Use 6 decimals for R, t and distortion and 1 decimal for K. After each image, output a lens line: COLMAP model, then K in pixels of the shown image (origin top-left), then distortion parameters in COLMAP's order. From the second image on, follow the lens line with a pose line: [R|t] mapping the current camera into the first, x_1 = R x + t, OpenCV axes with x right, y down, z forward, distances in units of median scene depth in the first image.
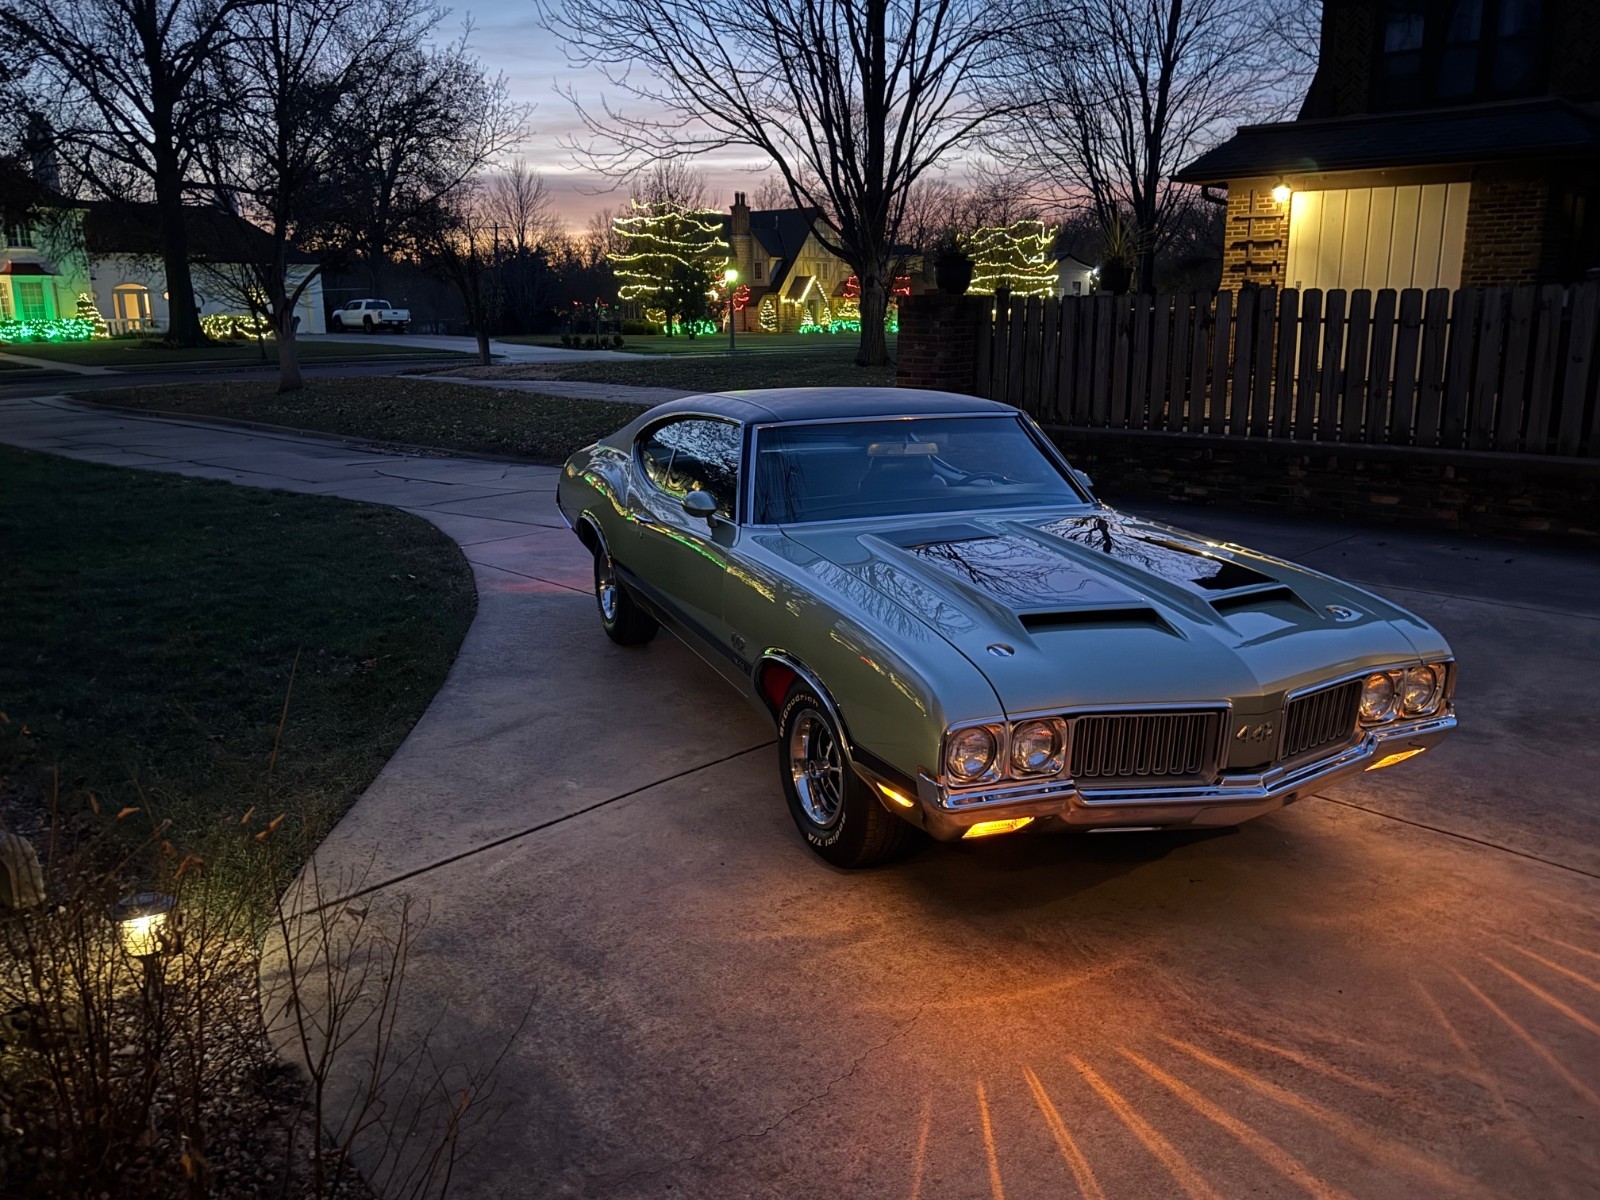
lens RADIAL K [[1233.4, 0, 792.7], [0, 1233.4, 594.8], [0, 0, 1]] dist [0.129977, -0.249581]
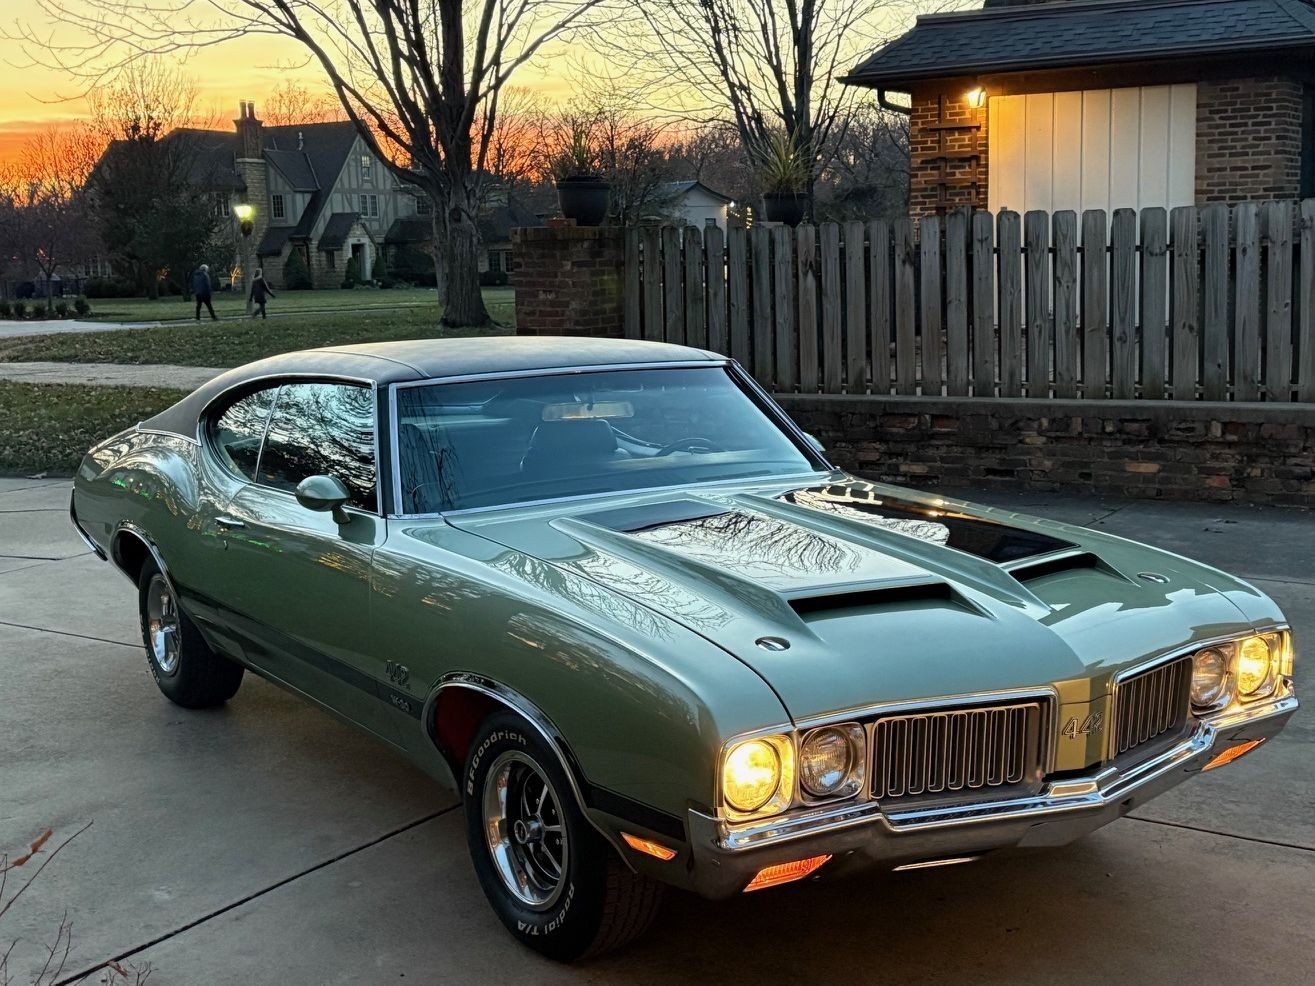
lens RADIAL K [[1706.8, 0, 680.4], [0, 1706.8, 509.6], [0, 0, 1]] dist [0.153546, -0.565028]
pose [[0.979408, -0.049421, 0.195748, -0.020632], [0.064877, 0.995194, -0.073344, 0.007599], [-0.191182, 0.084533, 0.977908, -0.011141]]
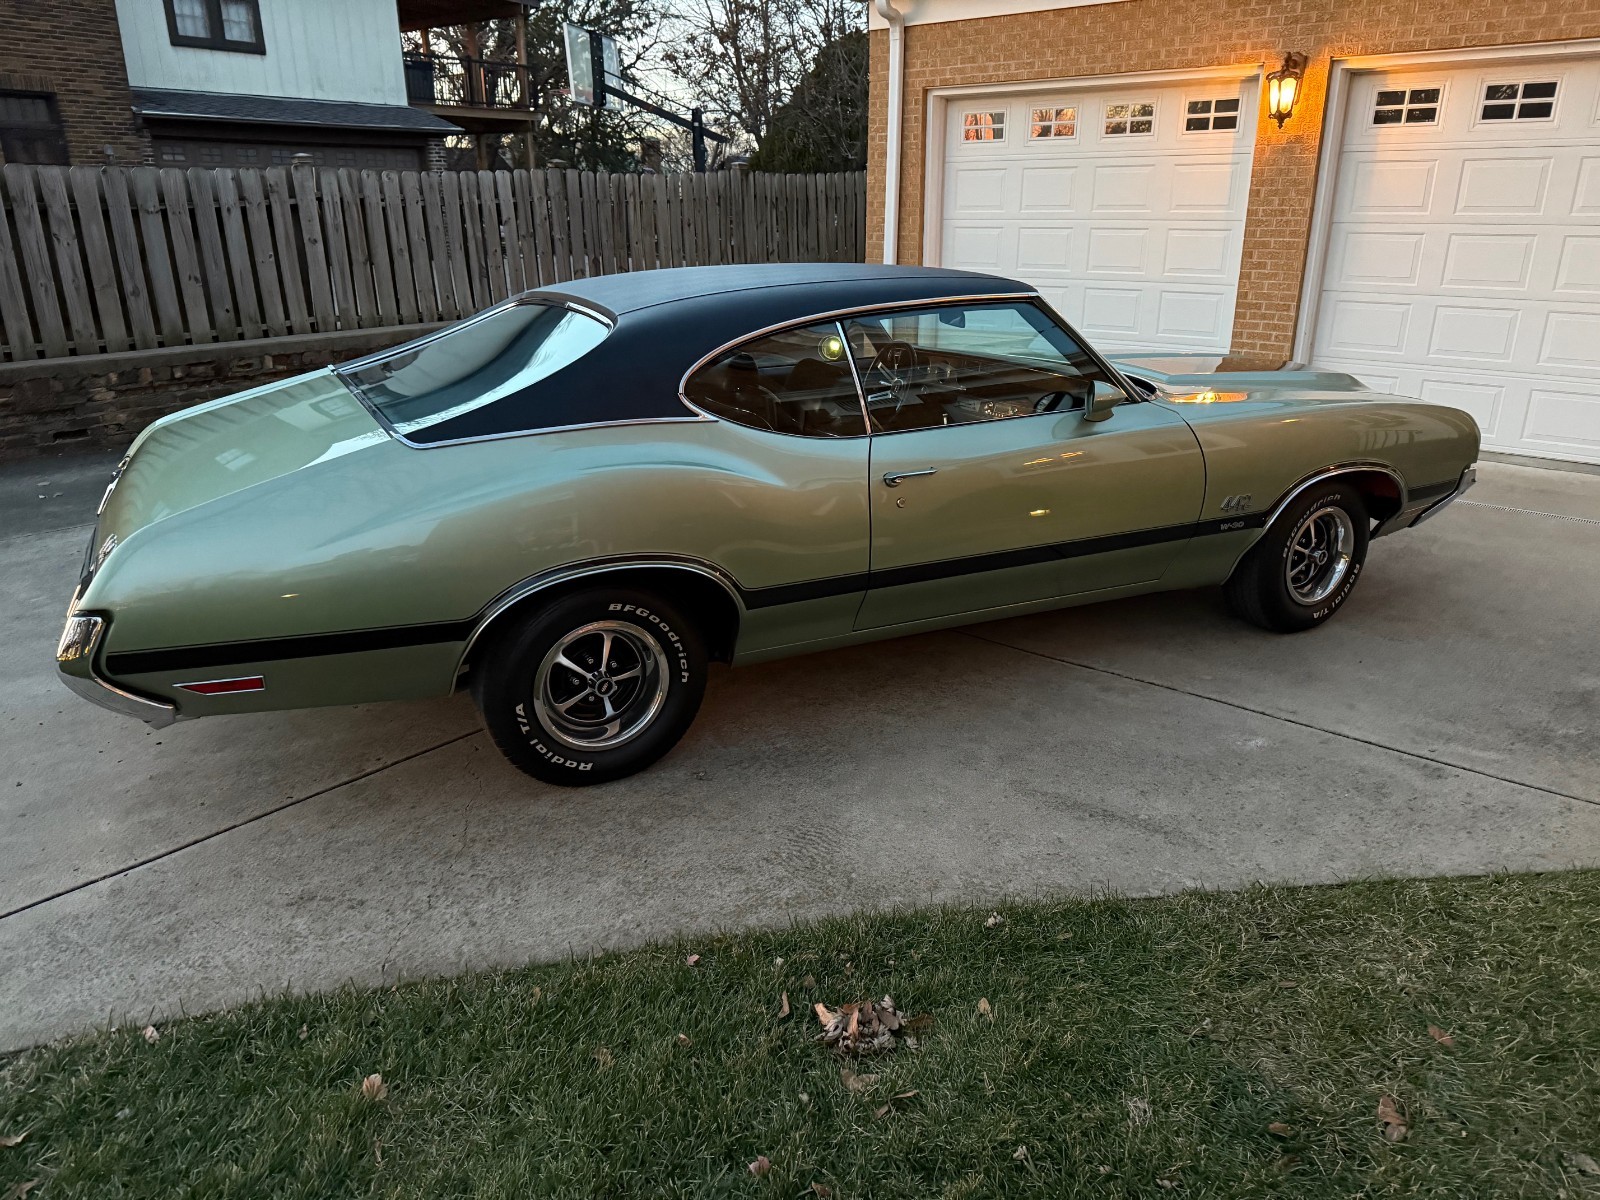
lens RADIAL K [[1132.9, 0, 797.5], [0, 1132.9, 610.6], [0, 0, 1]] dist [0.009932, -0.019308]
pose [[-0.080047, -0.327356, 0.941504, -0.246803], [0.229556, 0.913093, 0.336994, -0.073663], [-0.969998, 0.243104, 0.002056, 0.376935]]
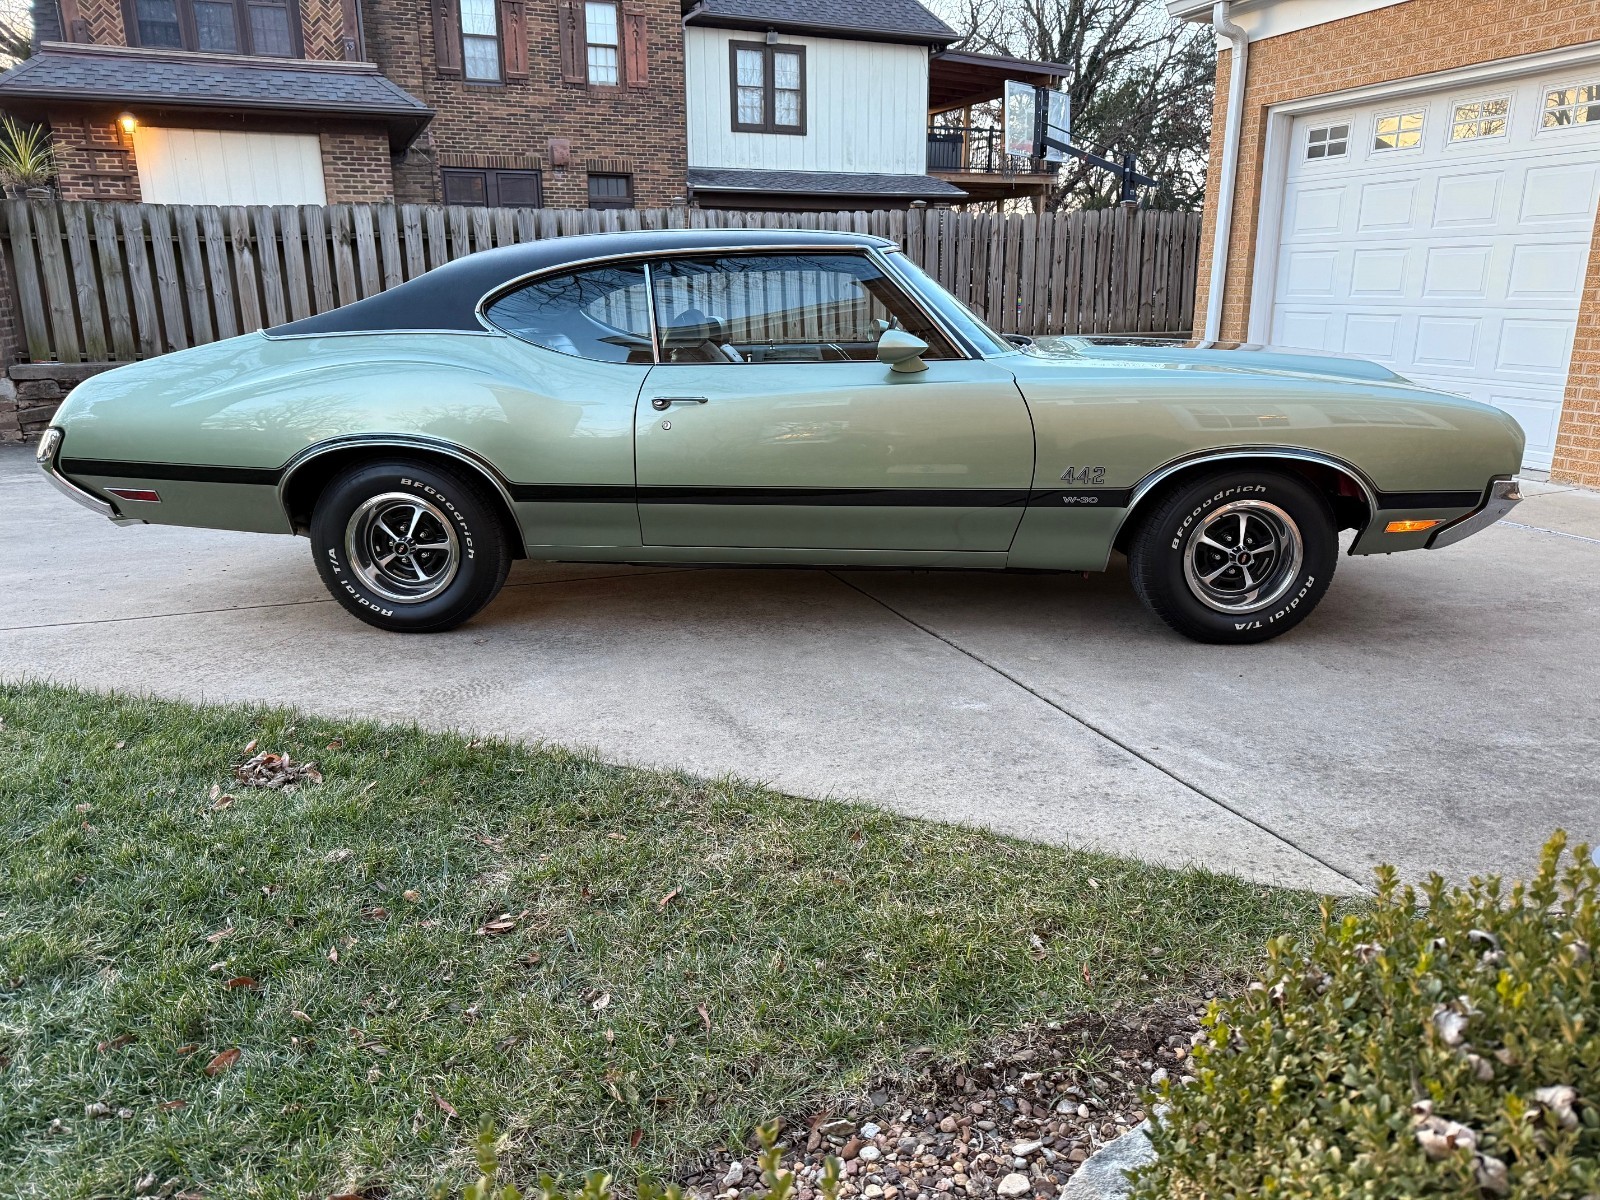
lens RADIAL K [[1146.7, 0, 781.0], [0, 1146.7, 601.8], [0, 0, 1]] dist [0.002744, -0.004393]
pose [[0.418205, -0.236414, 0.877048, -0.247364], [0.208131, 0.964789, 0.160822, -0.014250], [-0.884187, 0.115284, 0.452685, 0.230782]]
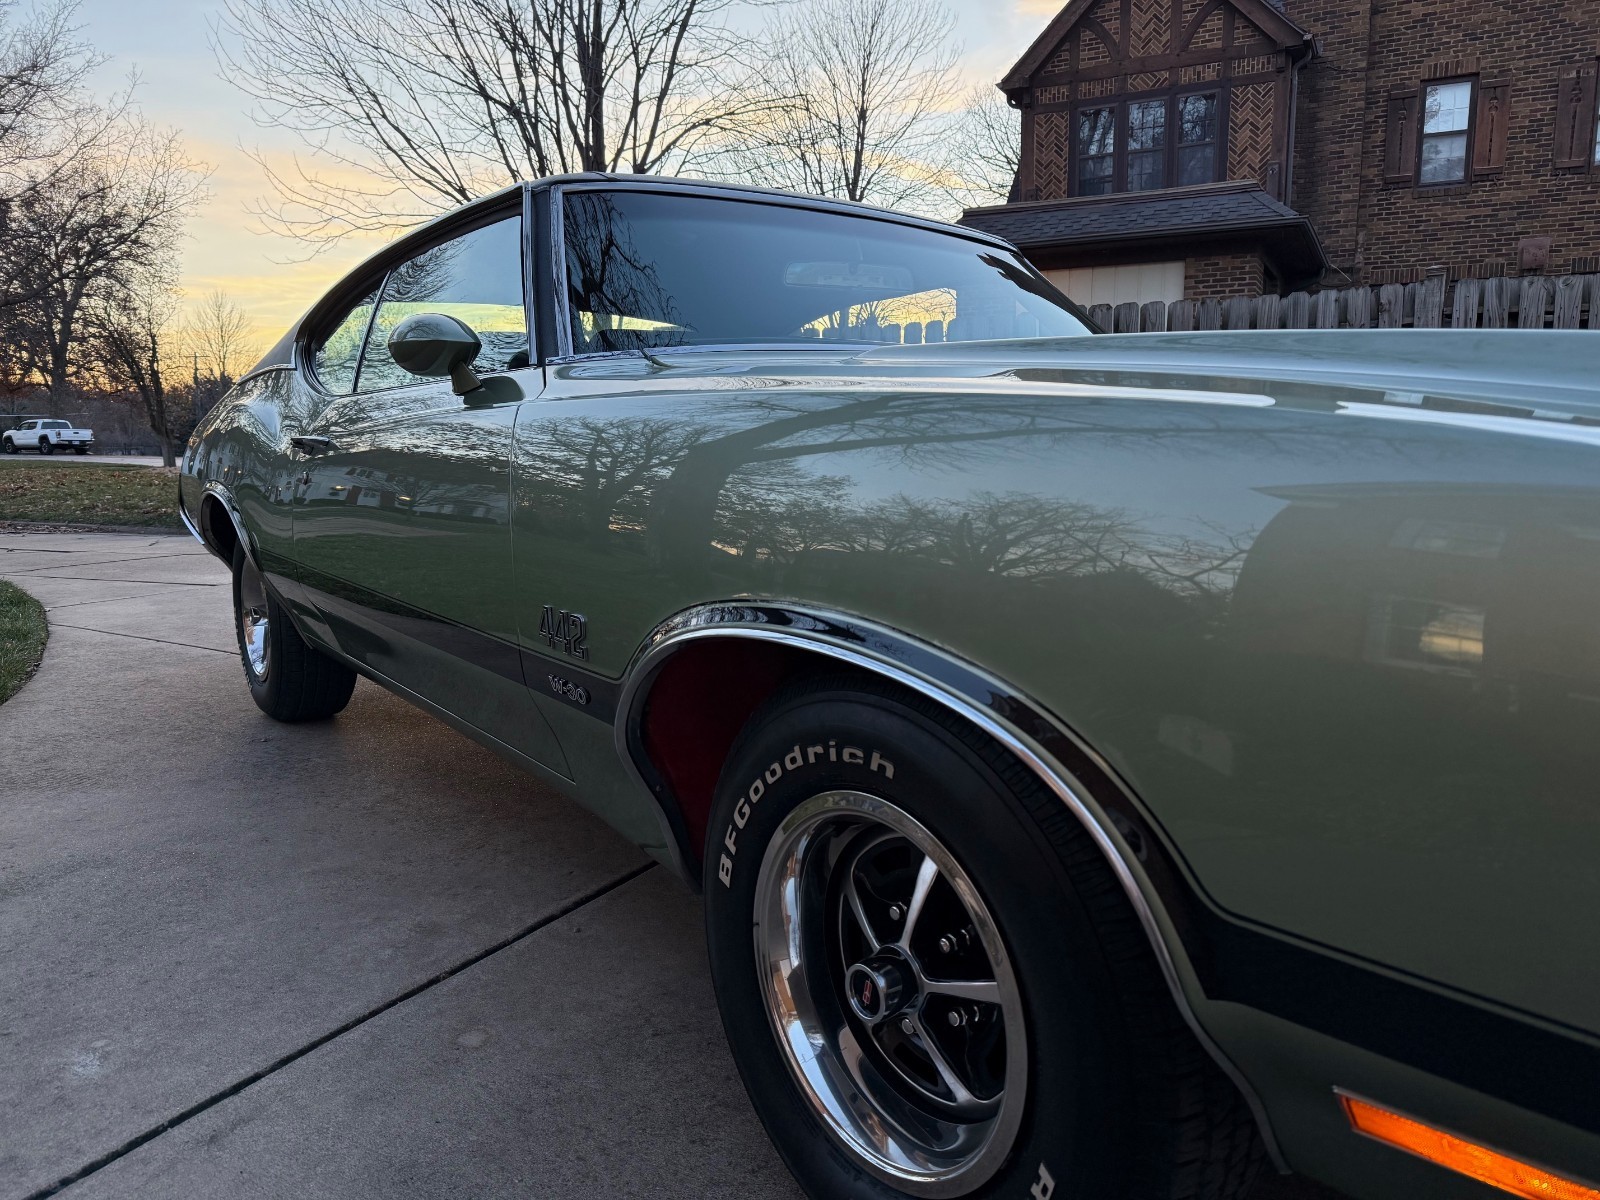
lens RADIAL K [[1125.7, 0, 800.4], [0, 1125.7, 608.6], [0, 0, 1]] dist [0.004155, -0.004828]
pose [[0.967236, -0.031799, 0.251879, -0.016500], [0.052921, 0.995585, -0.077530, 0.017240], [-0.248301, 0.088319, 0.964648, 0.185516]]
